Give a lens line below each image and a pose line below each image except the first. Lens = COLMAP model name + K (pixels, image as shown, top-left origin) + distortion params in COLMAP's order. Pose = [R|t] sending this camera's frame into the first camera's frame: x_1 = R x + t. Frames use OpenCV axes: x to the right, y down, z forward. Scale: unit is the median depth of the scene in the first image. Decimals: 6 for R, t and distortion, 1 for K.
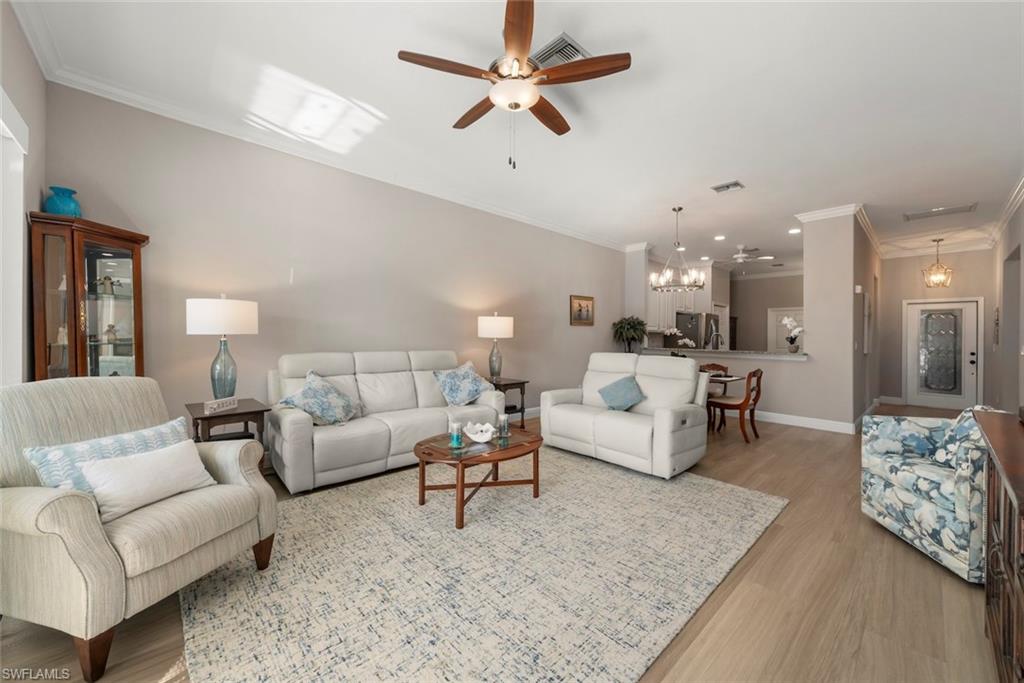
lens RADIAL K [[386.9, 0, 511.5], [0, 386.9, 332.2], [0, 0, 1]] dist [-0.000539, -0.000065]
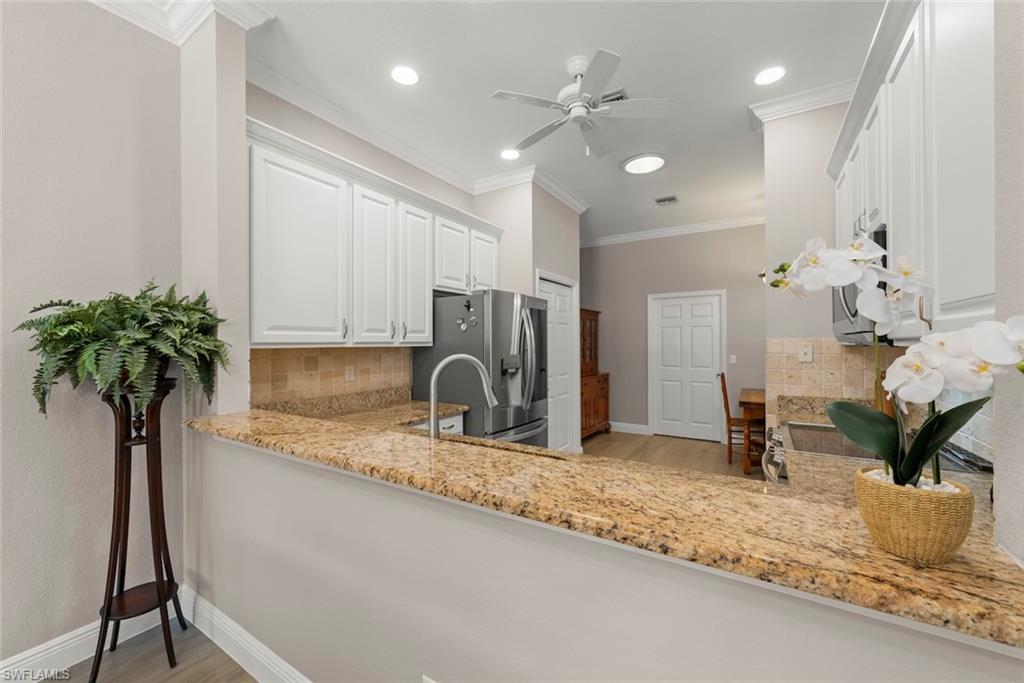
lens RADIAL K [[401.5, 0, 511.2], [0, 401.5, 344.6], [0, 0, 1]] dist [-0.000229, -0.000060]
pose [[0.963868, -0.018104, 0.265763, 0.791033], [0.013204, 0.999708, 0.020213, -0.012895], [-0.266052, -0.015974, 0.963826, 1.226995]]
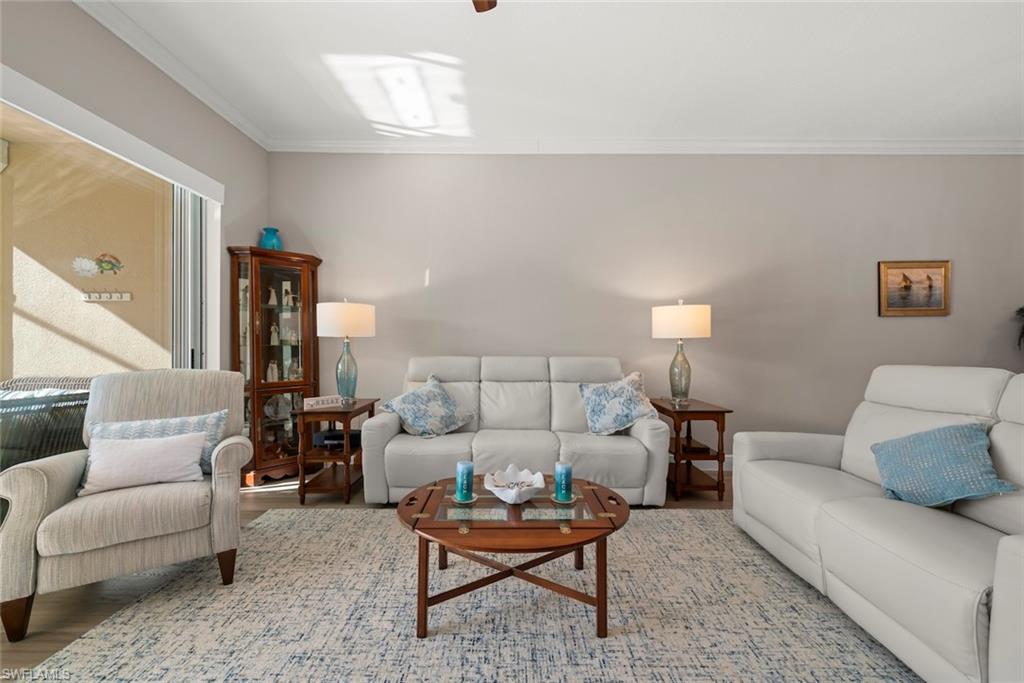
lens RADIAL K [[390.9, 0, 513.3], [0, 390.9, 344.2], [0, 0, 1]] dist [-0.000595, 0.000001]
pose [[0.731397, -0.010405, -0.681872, 0.231953], [0.012493, 0.999920, -0.001858, 0.024625], [0.681837, -0.007159, 0.731469, 0.370359]]
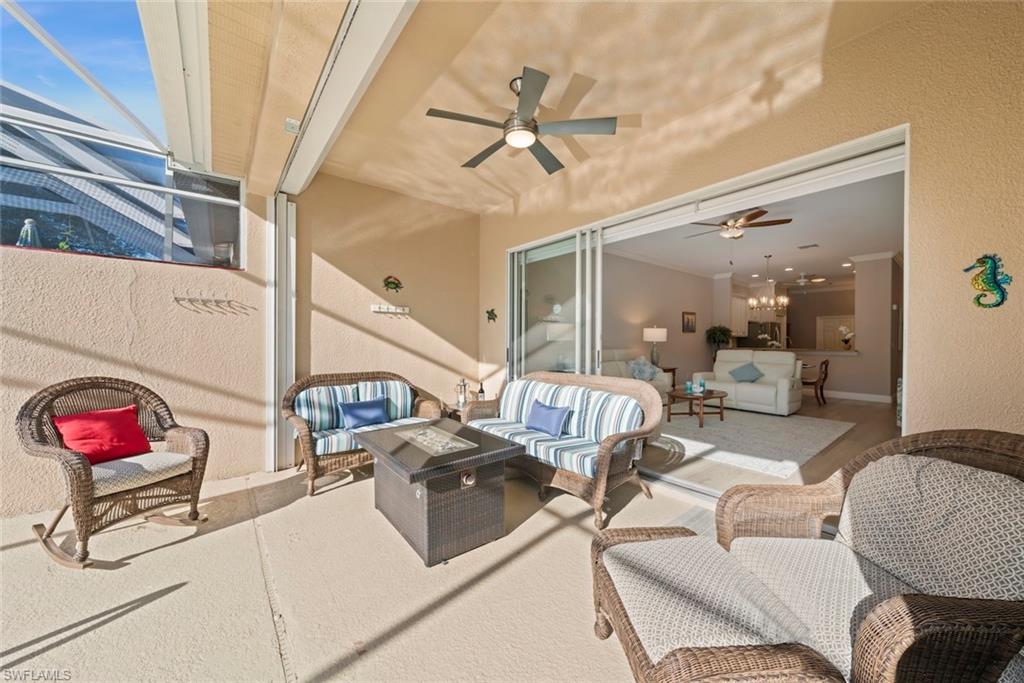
lens RADIAL K [[367.8, 0, 512.0], [0, 367.8, 341.5], [0, 0, 1]] dist [0.000154, 0.000002]
pose [[0.997434, -0.008686, -0.071061, -0.602466], [0.009524, 0.999889, 0.011461, -0.009645], [0.070953, -0.012108, 0.997406, -0.661011]]
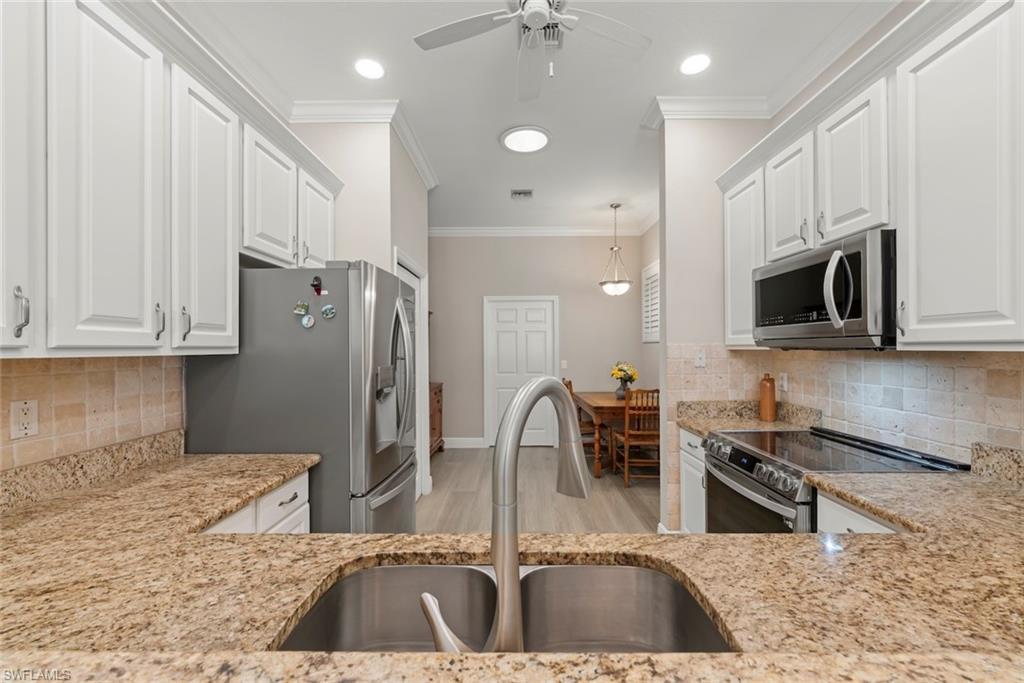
lens RADIAL K [[402.8, 0, 513.8], [0, 402.8, 348.0], [0, 0, 1]] dist [-0.001269, -0.000168]
pose [[0.681452, -0.017080, 0.731663, 0.735979], [0.004442, 0.999806, 0.019202, -0.009763], [-0.731849, -0.009835, 0.681396, 1.498603]]
